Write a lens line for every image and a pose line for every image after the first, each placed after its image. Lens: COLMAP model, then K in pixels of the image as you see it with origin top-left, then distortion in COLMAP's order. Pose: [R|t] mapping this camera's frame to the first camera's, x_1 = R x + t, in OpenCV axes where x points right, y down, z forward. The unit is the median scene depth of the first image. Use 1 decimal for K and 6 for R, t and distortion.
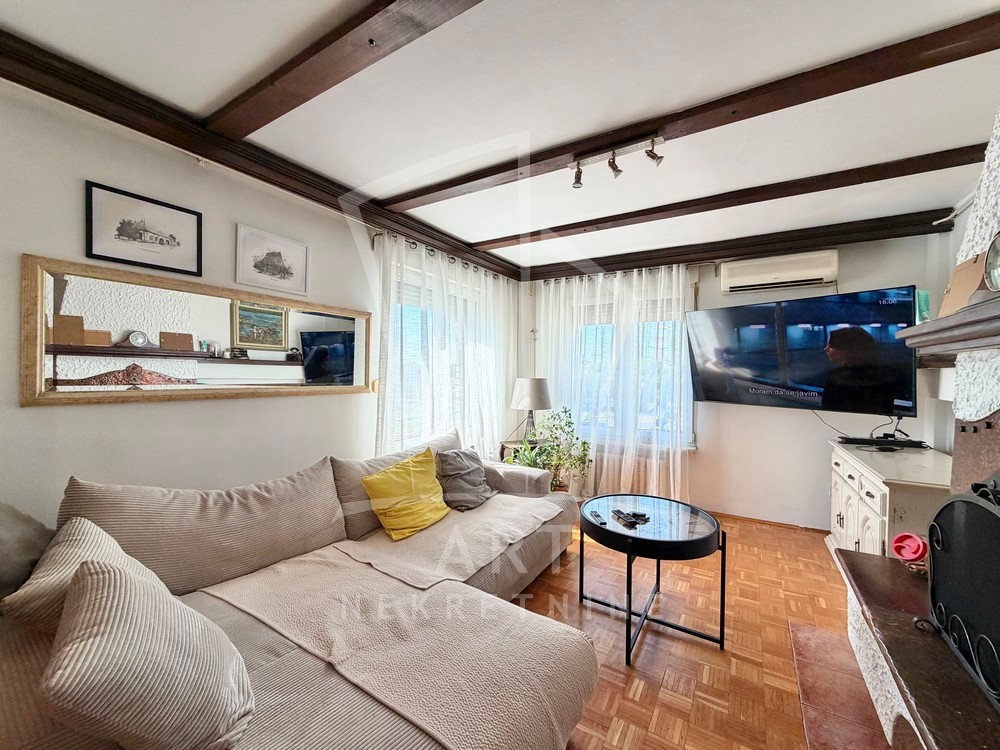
lens RADIAL K [[397.5, 0, 495.5], [0, 397.5, 376.0], [0, 0, 1]] dist [-0.001032, 0.000306]
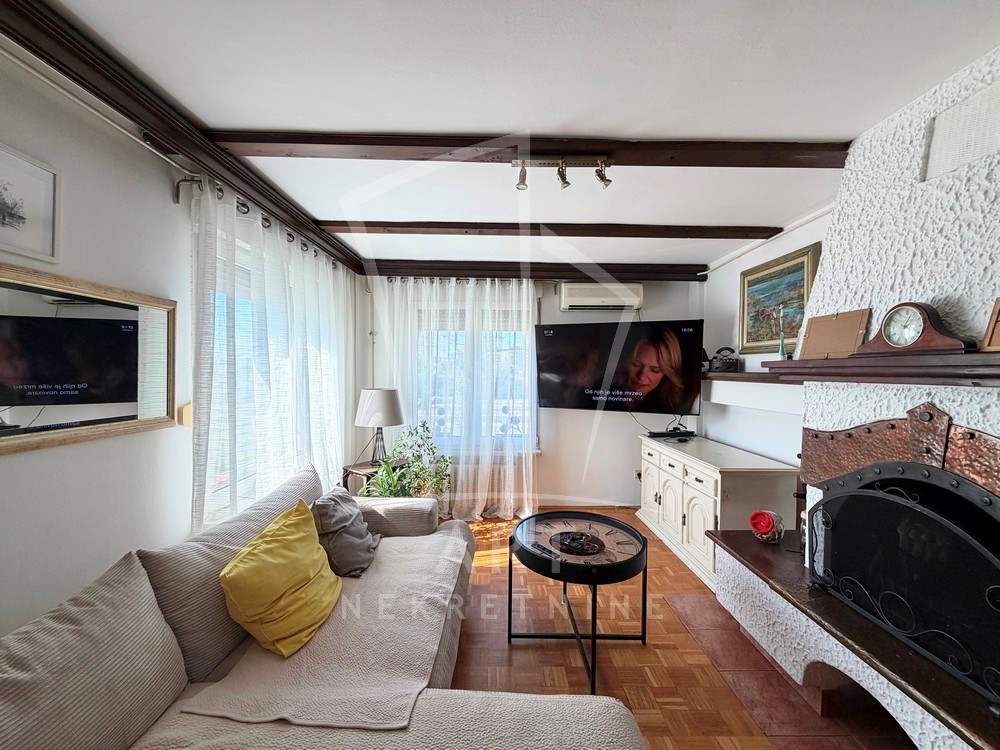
lens RADIAL K [[397.5, 0, 495.5], [0, 397.5, 376.0], [0, 0, 1]] dist [-0.001032, 0.000306]
pose [[0.843713, -0.010585, 0.536690, -0.228690], [0.005507, 0.999924, 0.011064, -0.043876], [-0.536766, -0.006379, 0.843707, 0.190085]]
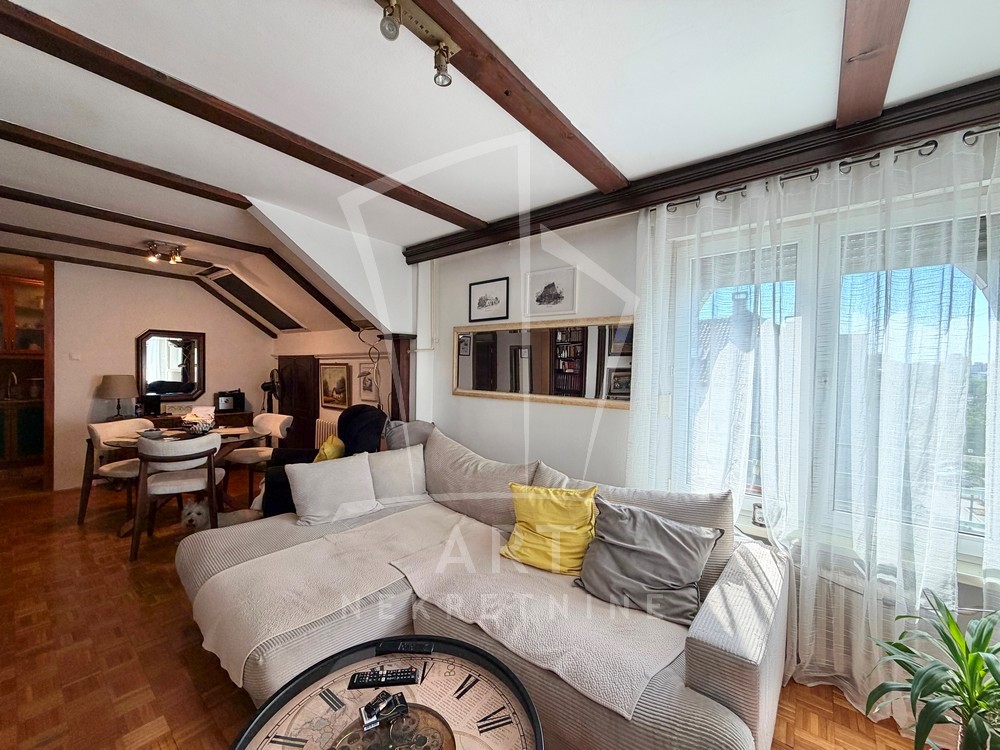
lens RADIAL K [[397.5, 0, 495.5], [0, 397.5, 376.0], [0, 0, 1]] dist [-0.001032, 0.000306]
pose [[-0.109745, -0.008814, -0.993921, 0.546528], [-0.035998, 0.999340, -0.004887, -0.014743], [0.993308, 0.035243, -0.109990, 0.795753]]
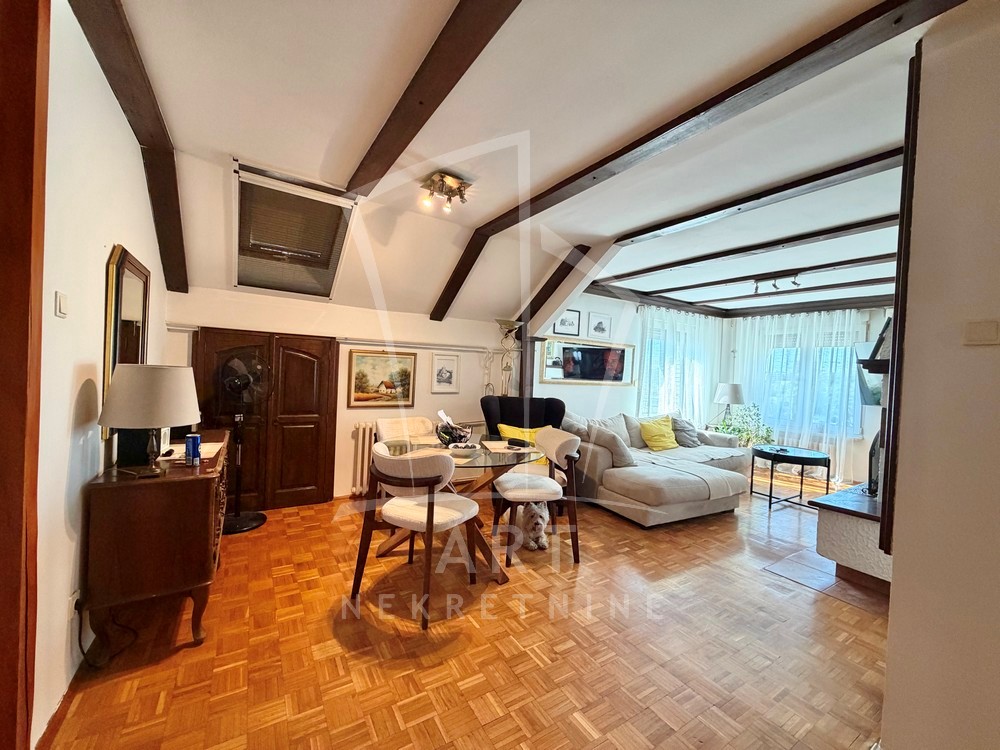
lens RADIAL K [[397.5, 0, 495.5], [0, 397.5, 376.0], [0, 0, 1]] dist [-0.001032, 0.000306]
pose [[0.897229, 0.040575, -0.439697, -0.065619], [-0.041682, 0.999105, 0.007142, 0.005688], [0.439594, 0.011920, 0.898118, -1.063256]]
